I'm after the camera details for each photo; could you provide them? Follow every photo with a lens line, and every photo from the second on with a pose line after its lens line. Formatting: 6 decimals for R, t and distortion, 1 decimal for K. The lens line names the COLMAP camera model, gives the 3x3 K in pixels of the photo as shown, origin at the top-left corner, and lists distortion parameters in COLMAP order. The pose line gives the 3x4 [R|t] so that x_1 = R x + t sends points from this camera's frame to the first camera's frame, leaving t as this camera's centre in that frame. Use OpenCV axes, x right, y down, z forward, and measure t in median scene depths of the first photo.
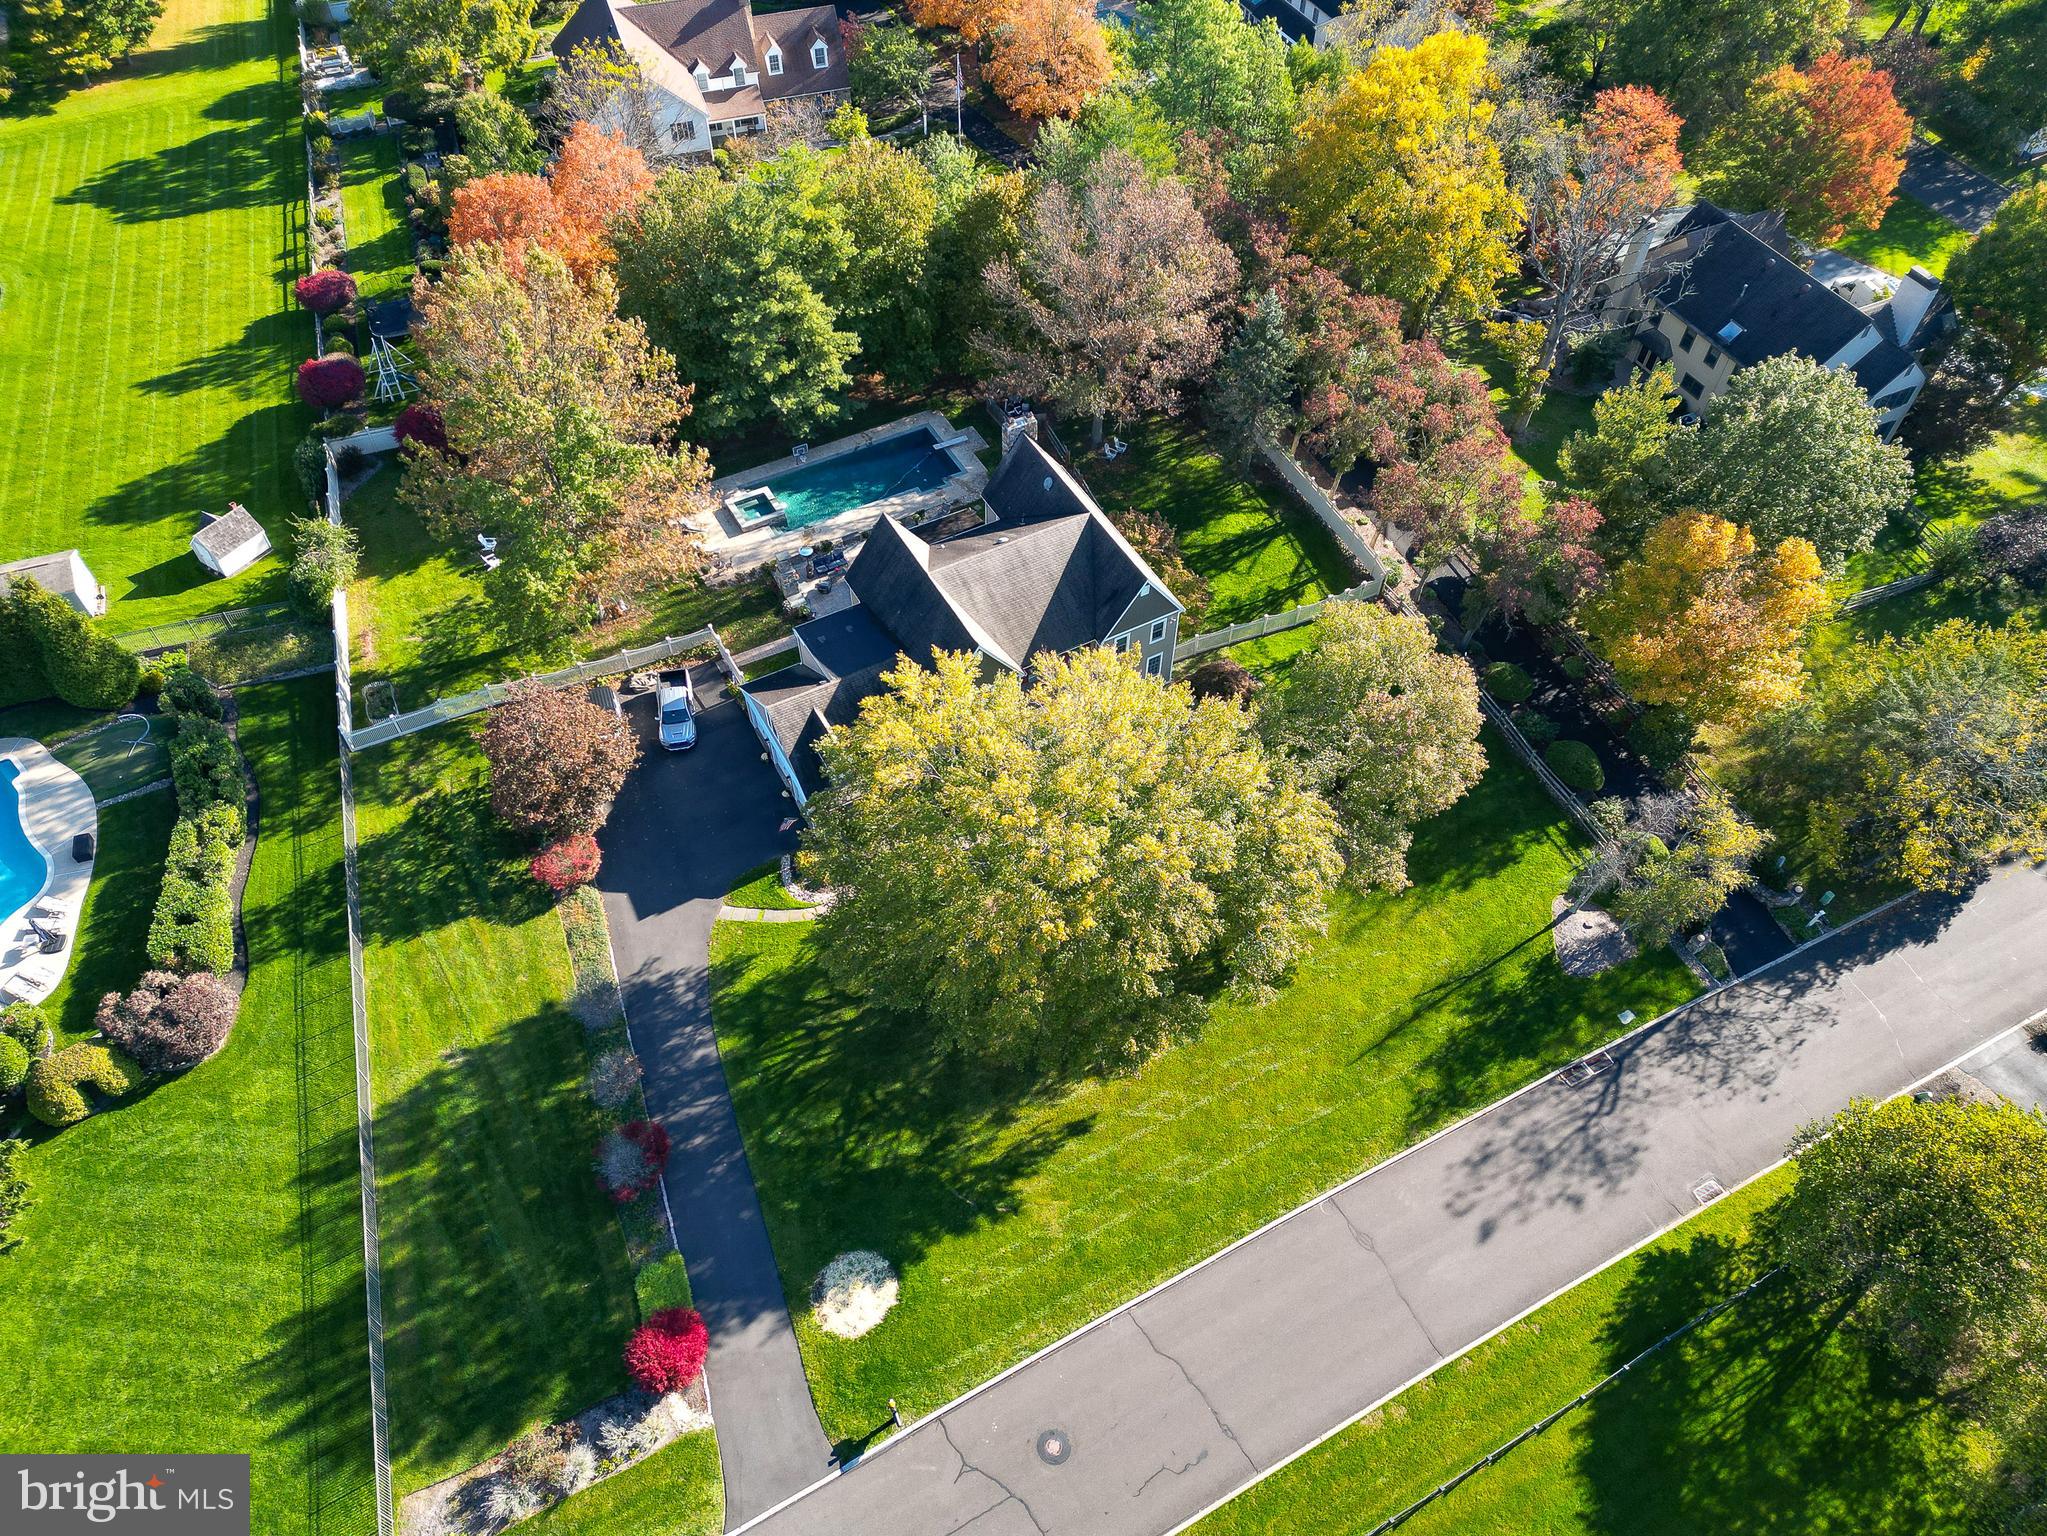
lens RADIAL K [[1427.1, 0, 1023.5], [0, 1427.1, 768.5], [0, 0, 1]] dist [0.037994, -0.021003]
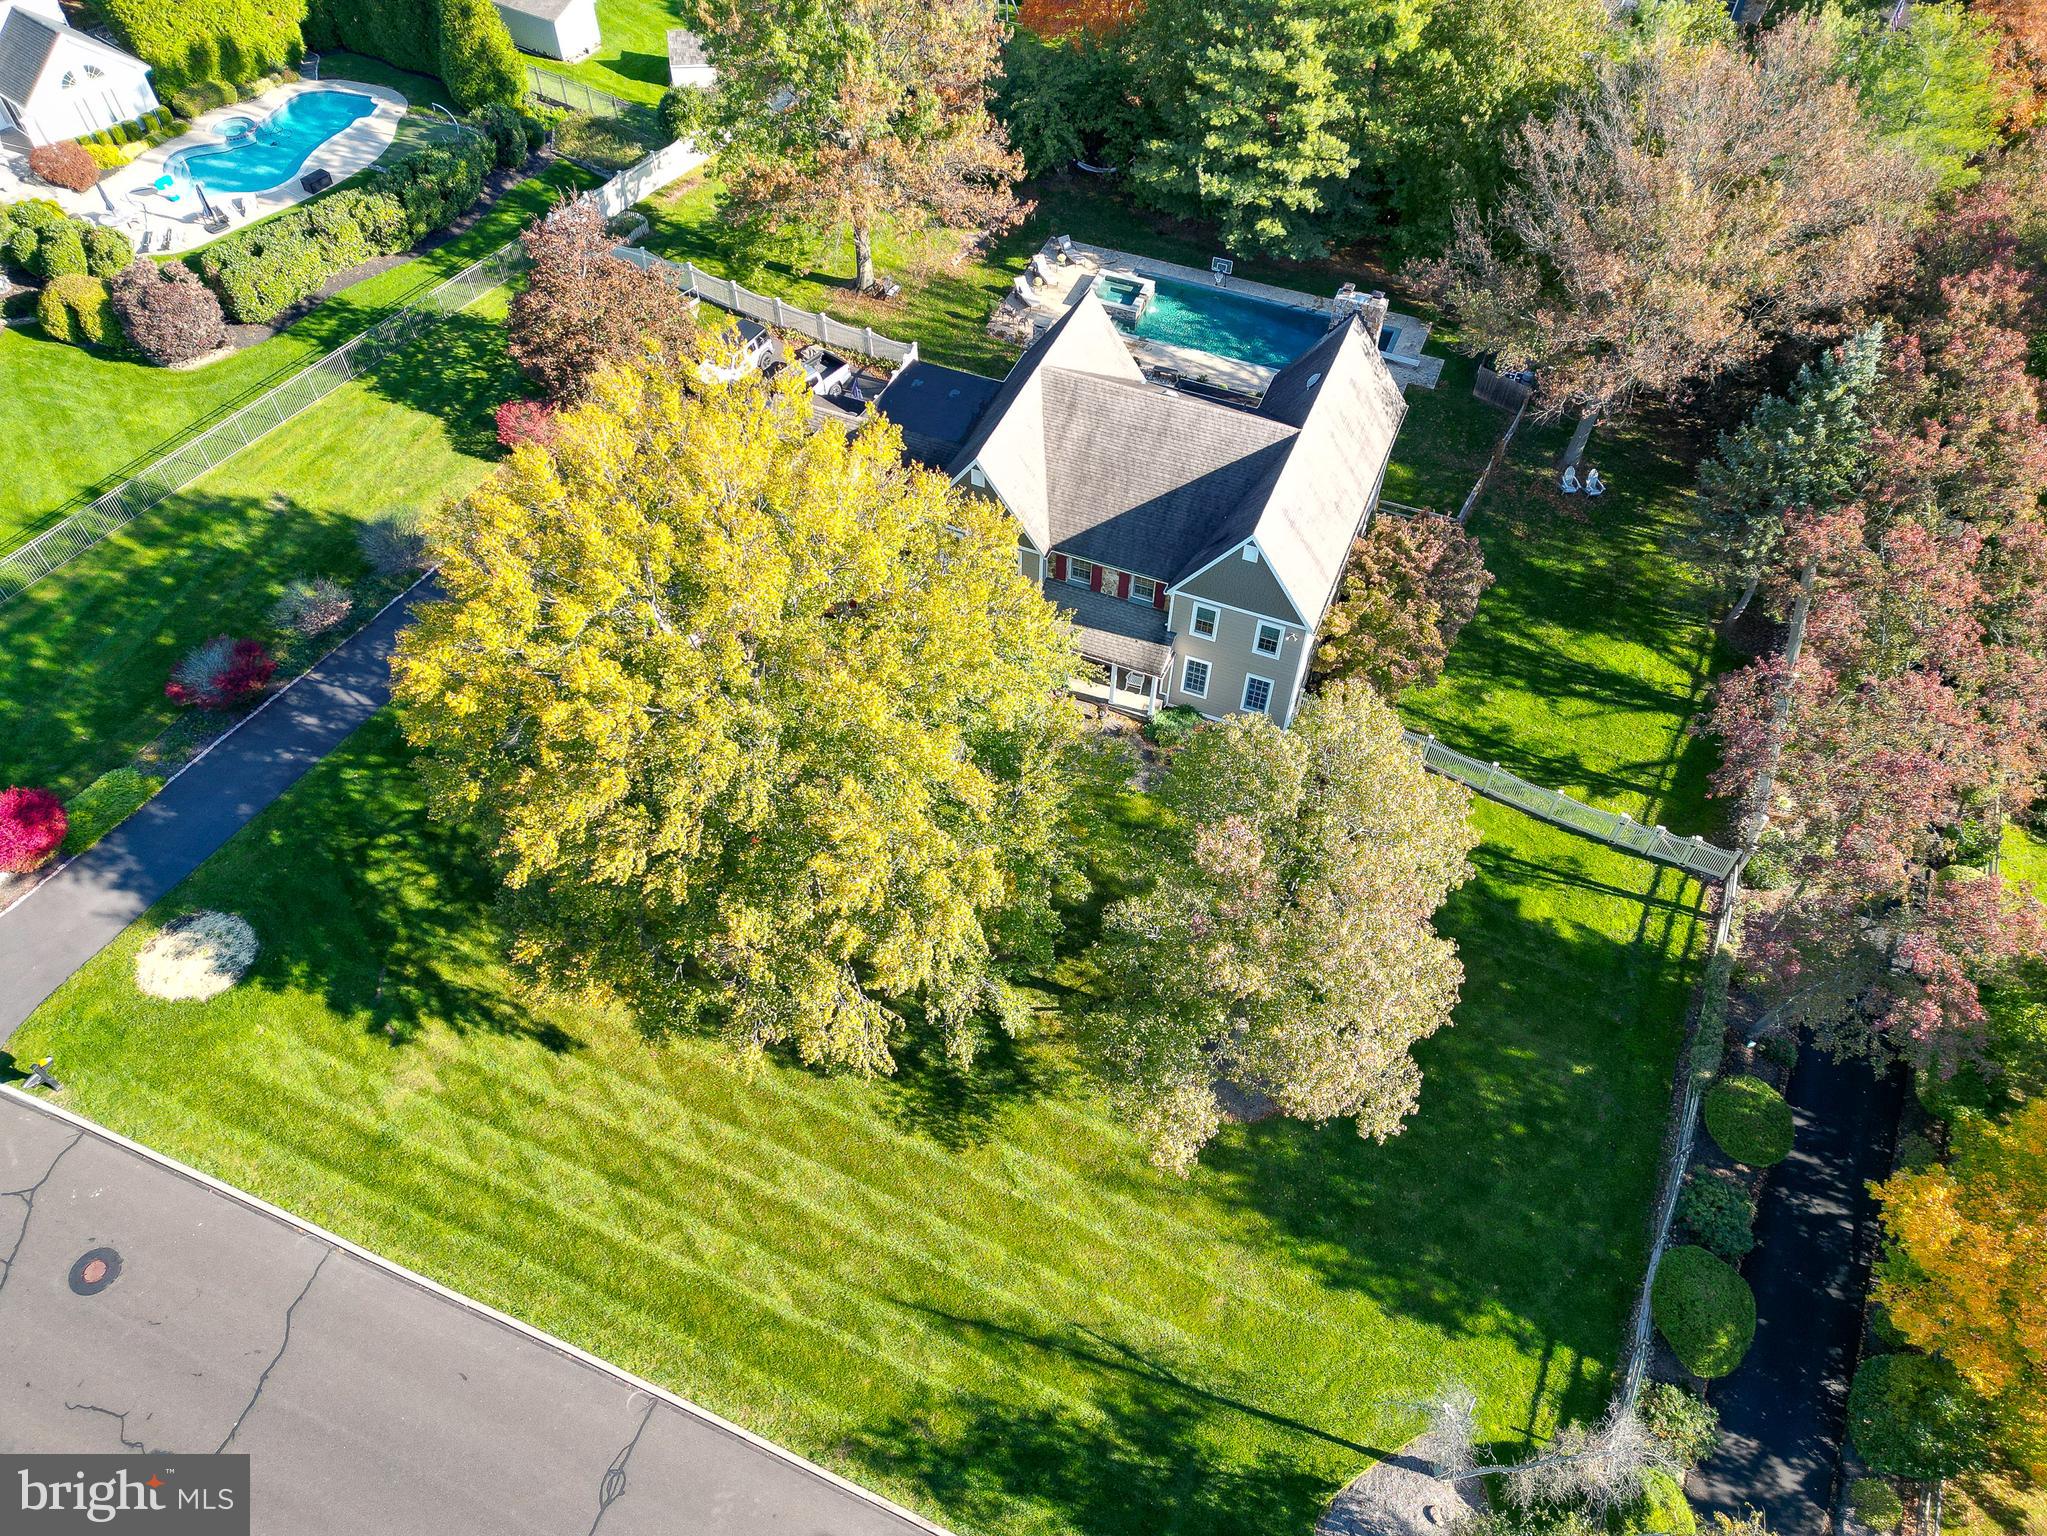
lens RADIAL K [[1427.1, 0, 1027.5], [0, 1427.1, 764.9], [0, 0, 1]] dist [0.037994, -0.021003]
pose [[0.625719, 0.599860, -0.498641, 0.436237], [-0.612951, 0.773476, 0.161325, -0.102248], [0.482459, 0.204699, 0.851664, 0.472594]]
